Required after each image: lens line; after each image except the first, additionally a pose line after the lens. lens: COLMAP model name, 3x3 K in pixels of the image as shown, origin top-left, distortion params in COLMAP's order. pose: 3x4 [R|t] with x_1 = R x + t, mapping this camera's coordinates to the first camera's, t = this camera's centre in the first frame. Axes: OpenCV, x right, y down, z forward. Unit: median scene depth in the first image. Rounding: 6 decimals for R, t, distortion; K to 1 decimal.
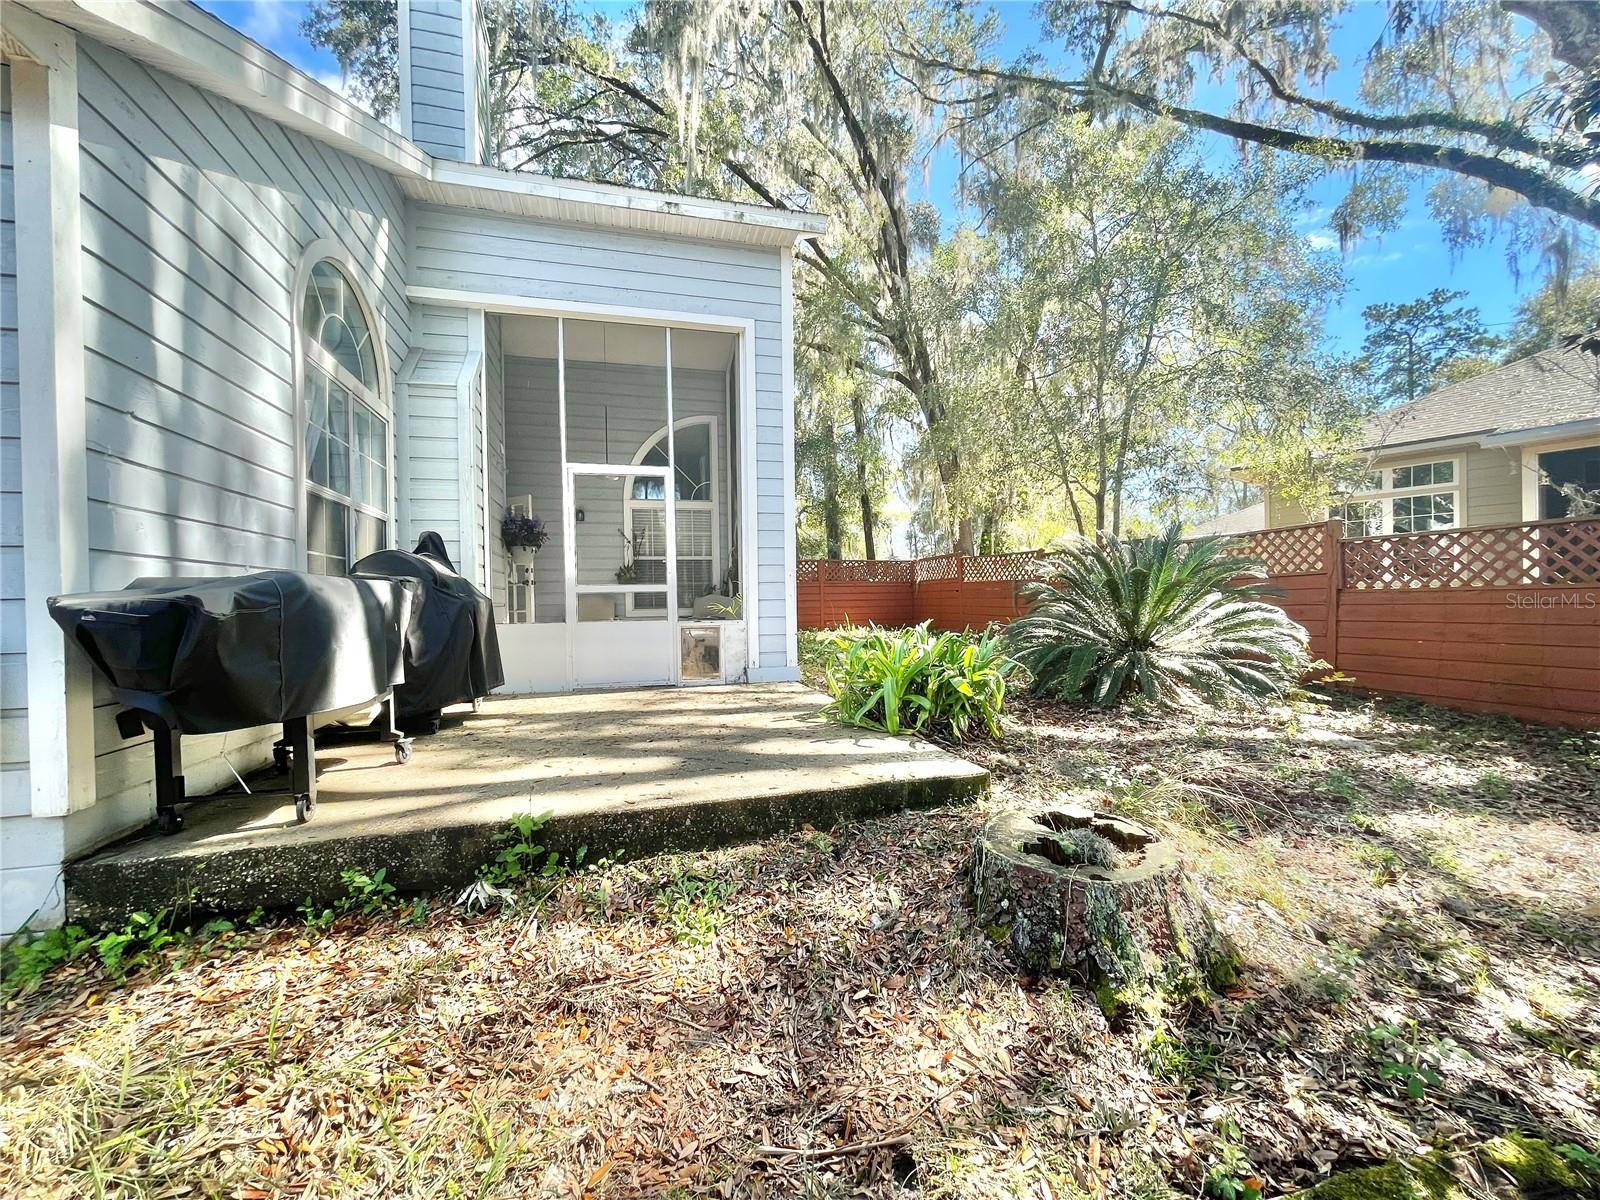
lens RADIAL K [[649.3, 0, 796.1], [0, 649.3, 611.3], [0, 0, 1]] dist [-0.007315, -0.000142]
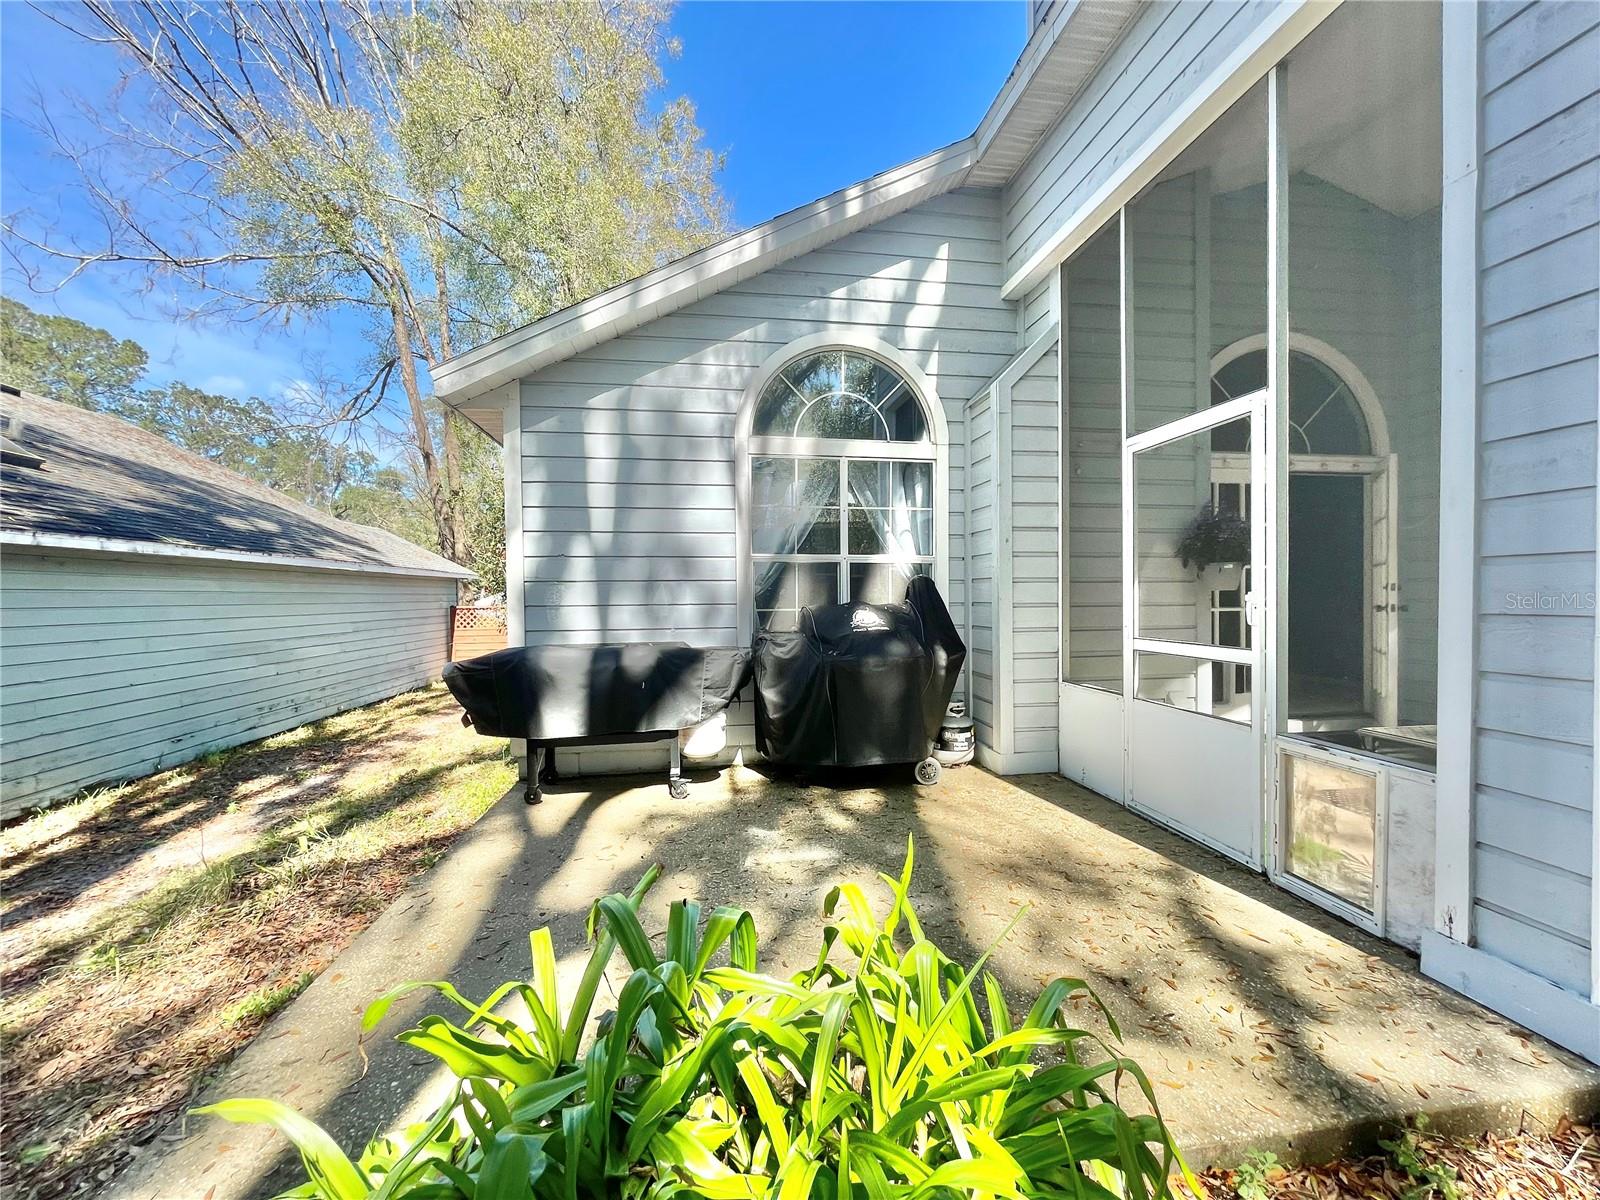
lens RADIAL K [[649.3, 0, 796.1], [0, 649.3, 611.3], [0, 0, 1]] dist [-0.007315, -0.000142]
pose [[-0.122810, 0.034151, -0.991842, 0.305020], [-0.003285, 0.999388, 0.034818, -0.086420], [0.992425, 0.007535, -0.122623, 0.763425]]
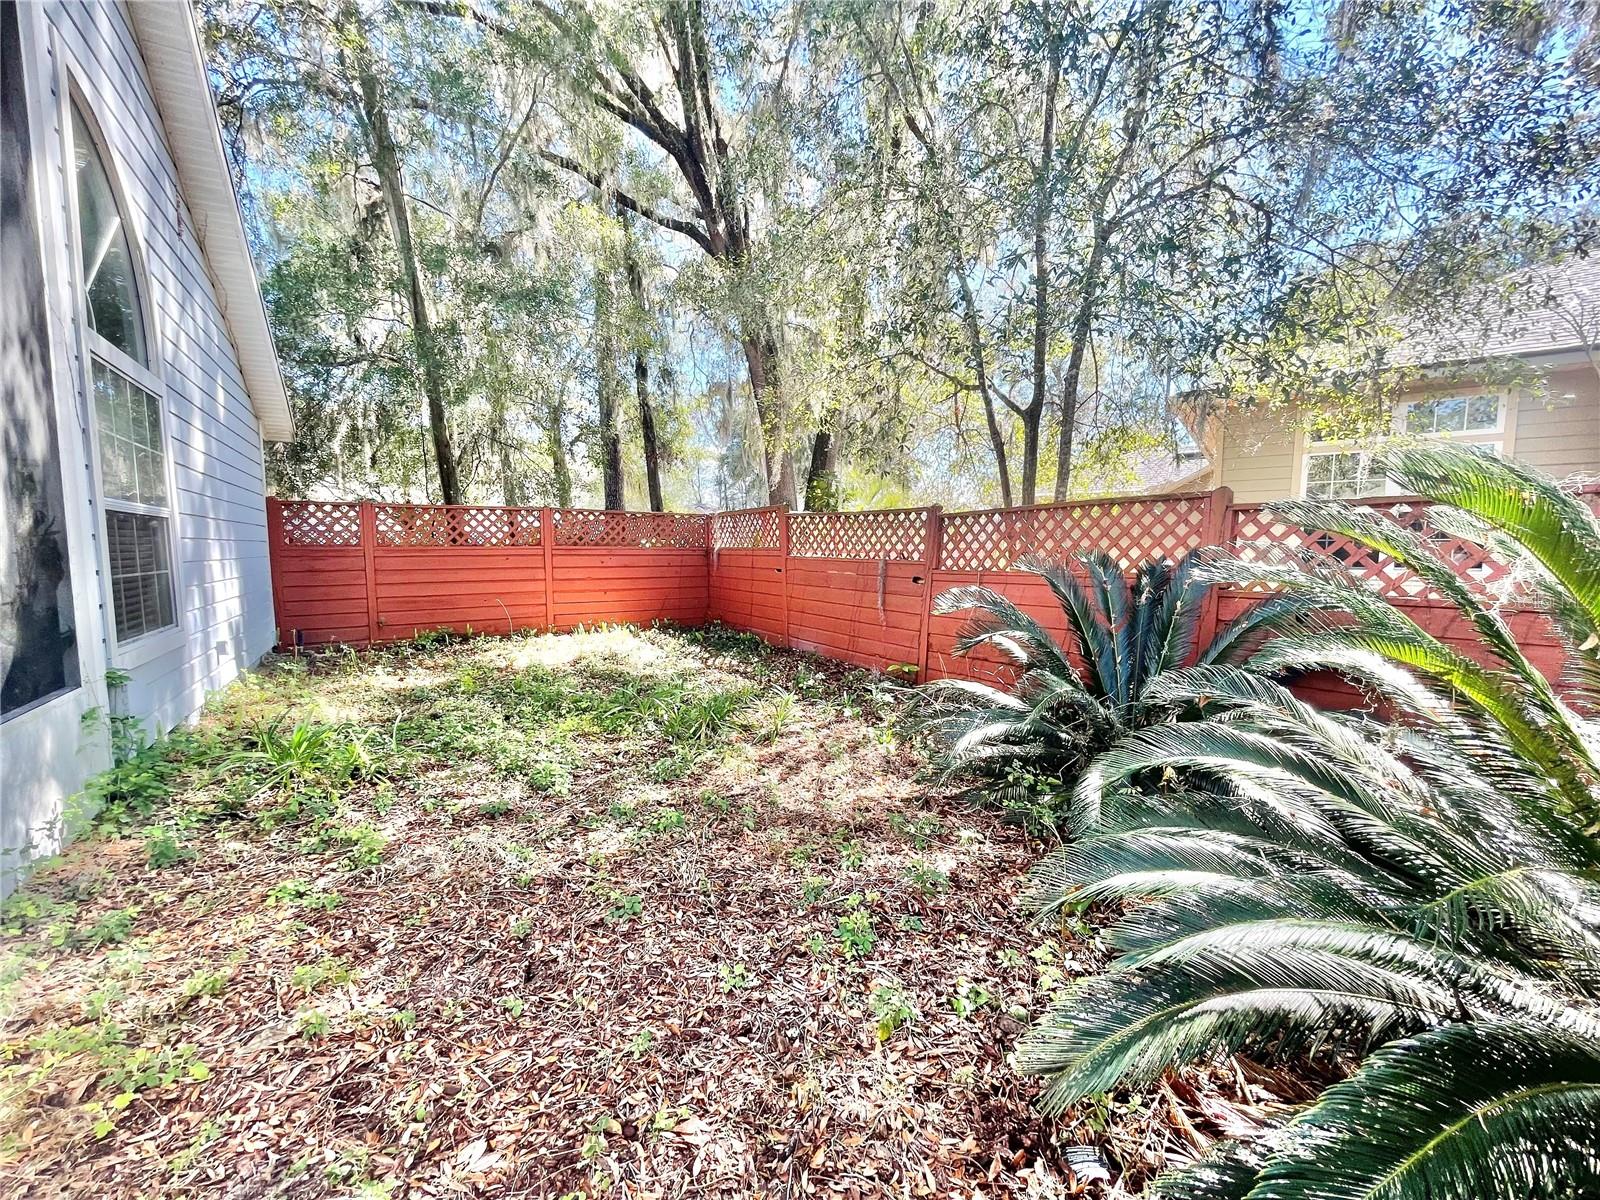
lens RADIAL K [[649.3, 0, 796.1], [0, 649.3, 611.3], [0, 0, 1]] dist [-0.007315, -0.000142]
pose [[0.959784, -0.008853, 0.280601, 0.234876], [-0.013647, 0.996850, 0.078128, -0.097905], [-0.280409, -0.078816, 0.956639, 1.034495]]
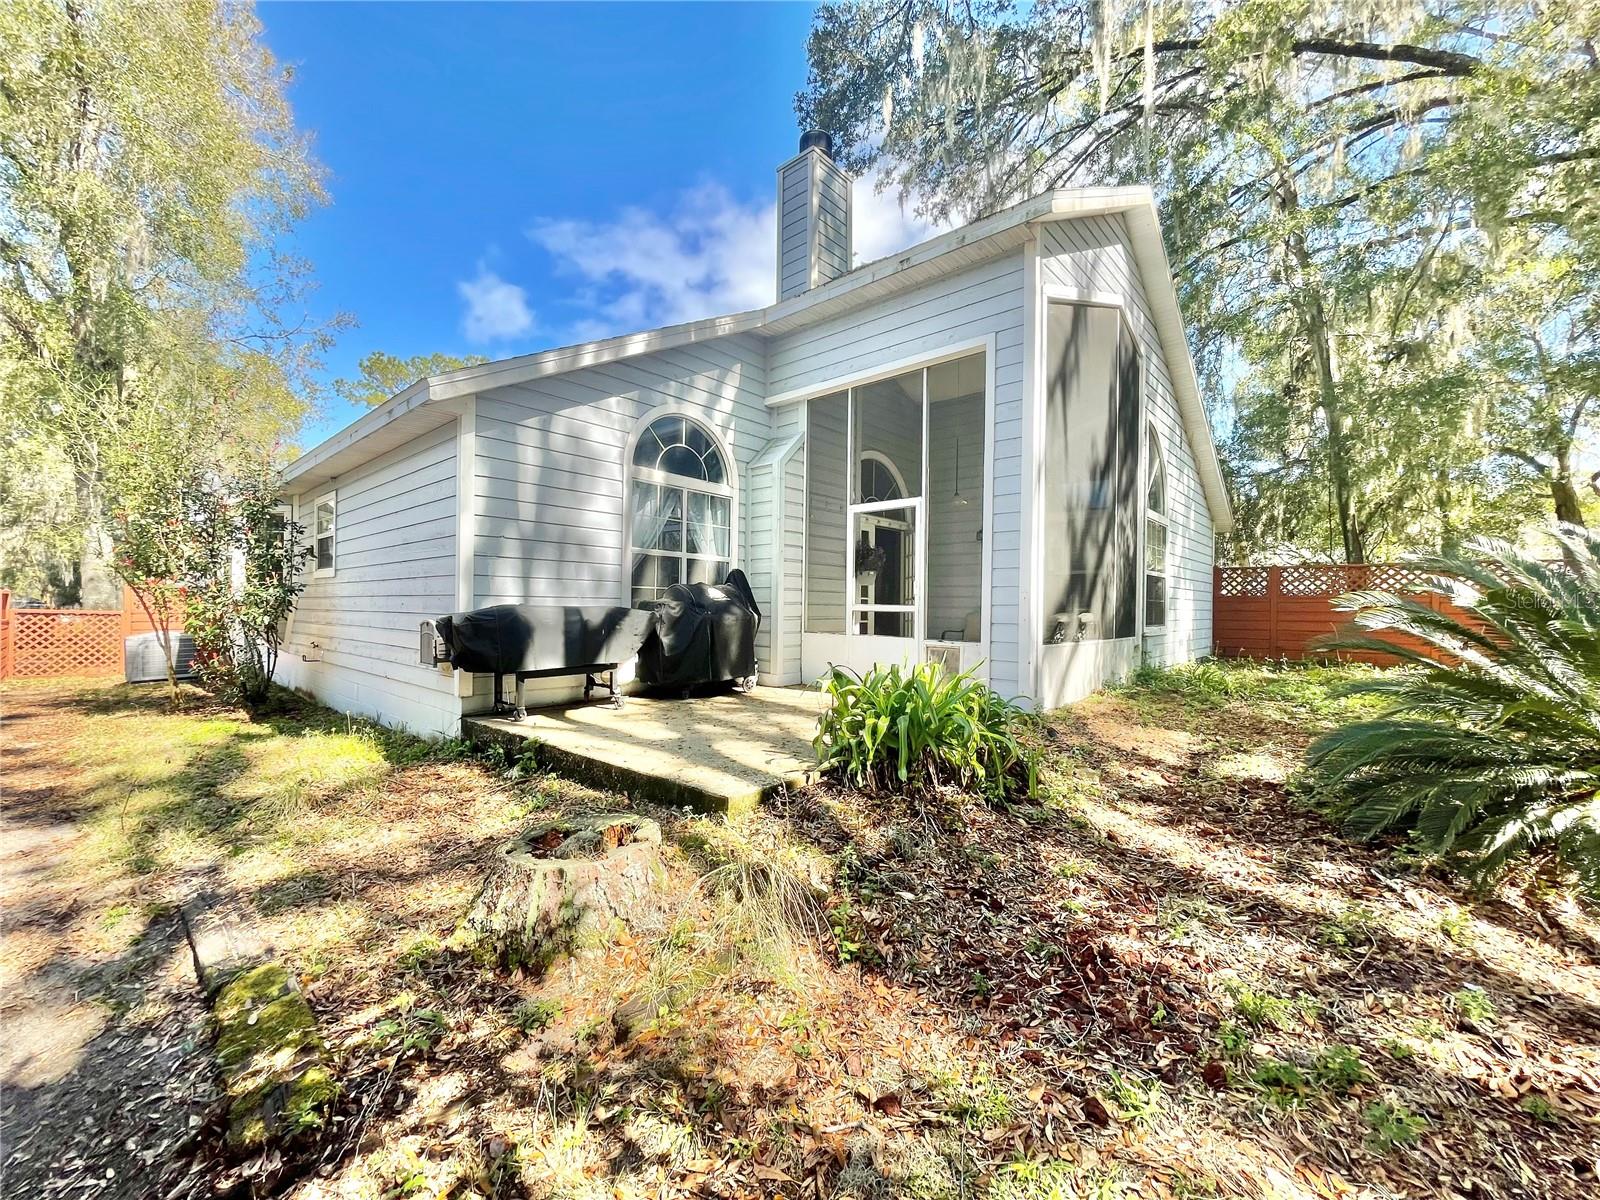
lens RADIAL K [[649.3, 0, 796.1], [0, 649.3, 611.3], [0, 0, 1]] dist [-0.007315, -0.000142]
pose [[0.544383, 0.031589, -0.838242, 0.635019], [-0.035345, 0.999267, 0.014704, -0.042771], [0.838092, 0.021623, 0.545100, 0.248069]]
